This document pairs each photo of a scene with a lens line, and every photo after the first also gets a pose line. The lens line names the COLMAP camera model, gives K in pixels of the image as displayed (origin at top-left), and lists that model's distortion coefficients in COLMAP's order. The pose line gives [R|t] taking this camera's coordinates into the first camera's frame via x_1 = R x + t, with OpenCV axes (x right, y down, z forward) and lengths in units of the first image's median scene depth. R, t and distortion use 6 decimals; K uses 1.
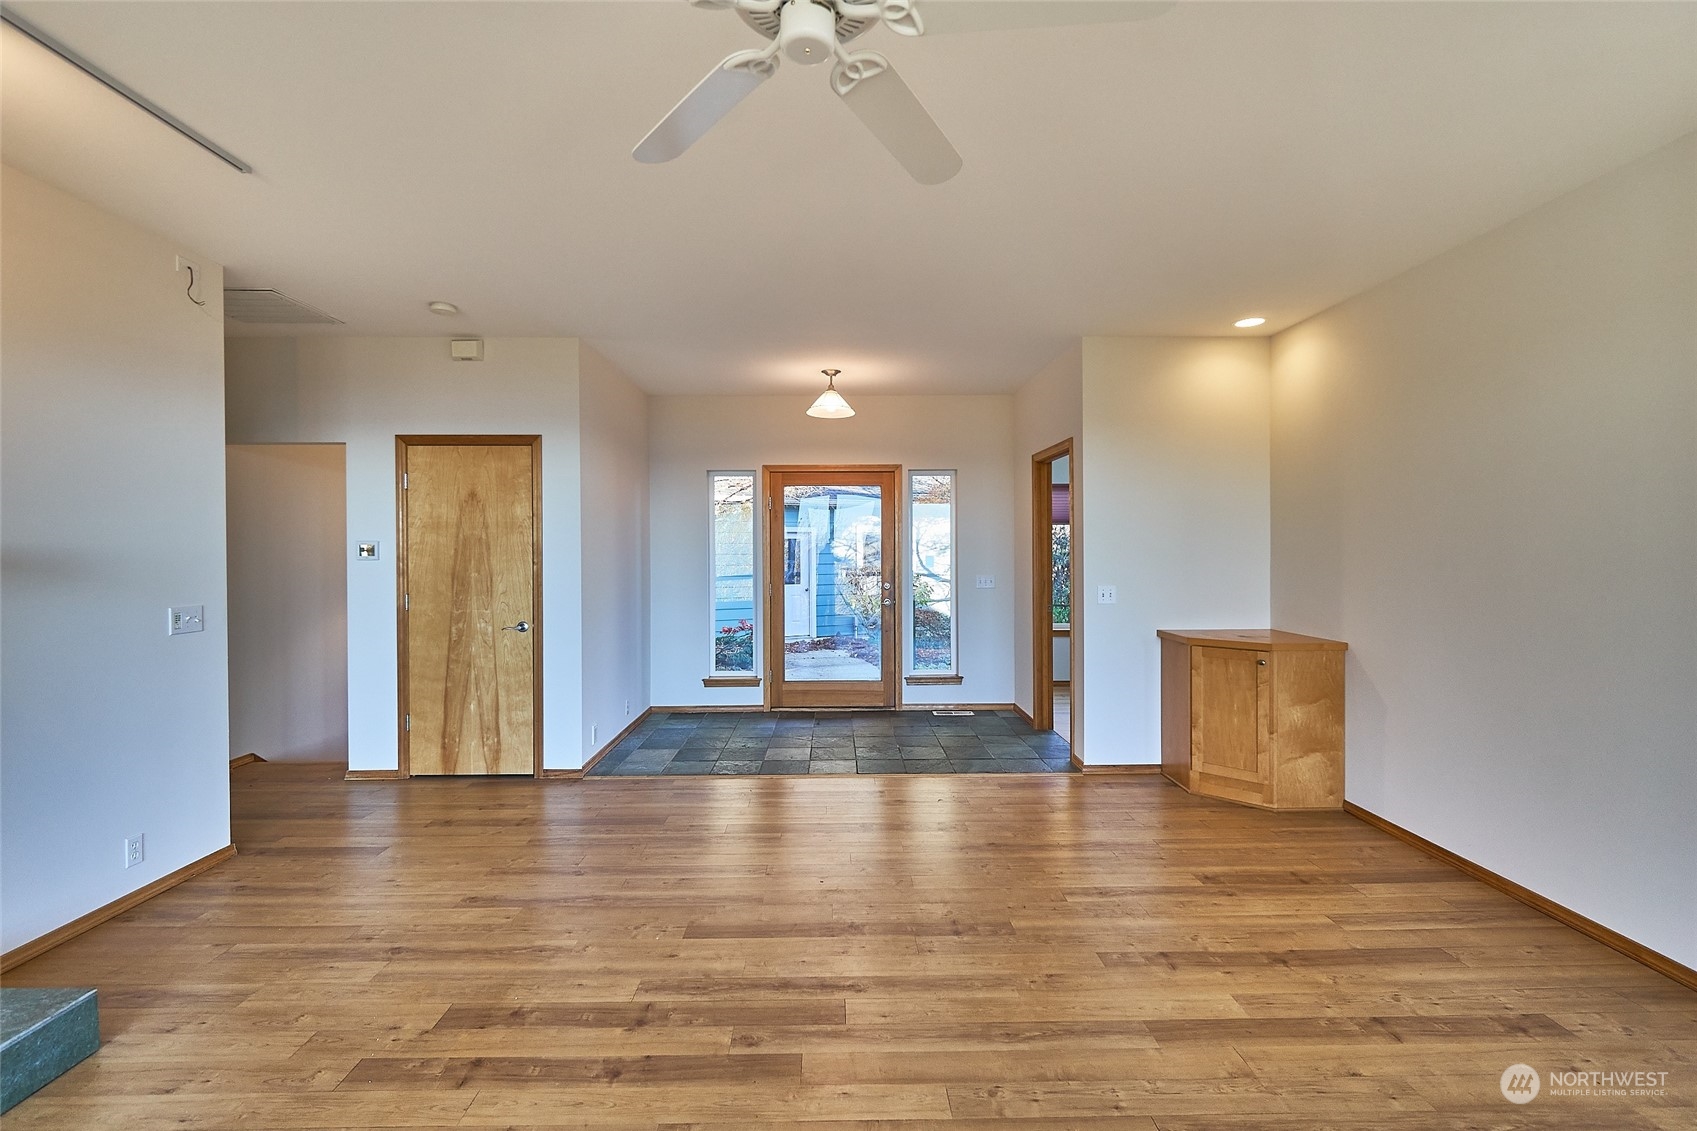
lens RADIAL K [[757.2, 0, 847.6], [0, 757.2, 551.7], [0, 0, 1]] dist [0.002523, -0.000806]
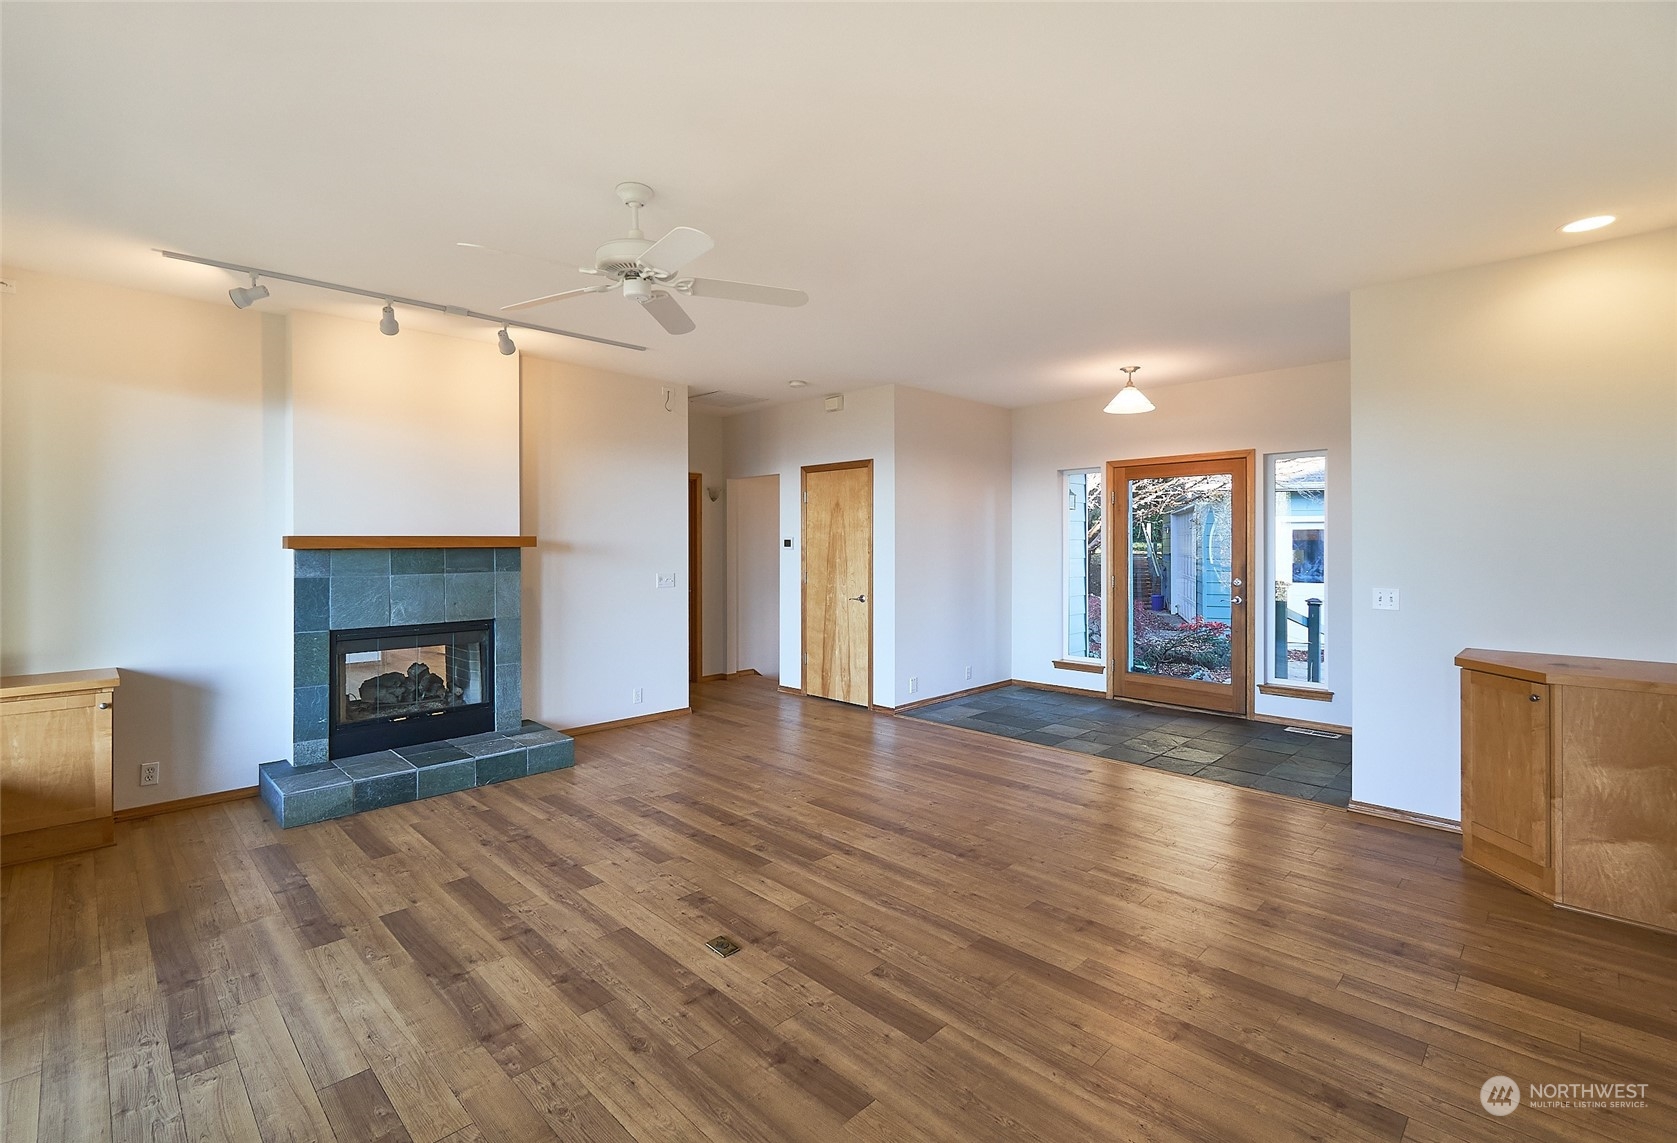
lens RADIAL K [[762.5, 0, 821.0], [0, 762.5, 541.1], [0, 0, 1]] dist [0.005648, -0.000427]
pose [[0.686800, -0.000490, -0.726846, 0.531233], [-0.002655, 0.999991, -0.003183, -0.001216], [0.726842, 0.004116, 0.686793, -0.010817]]
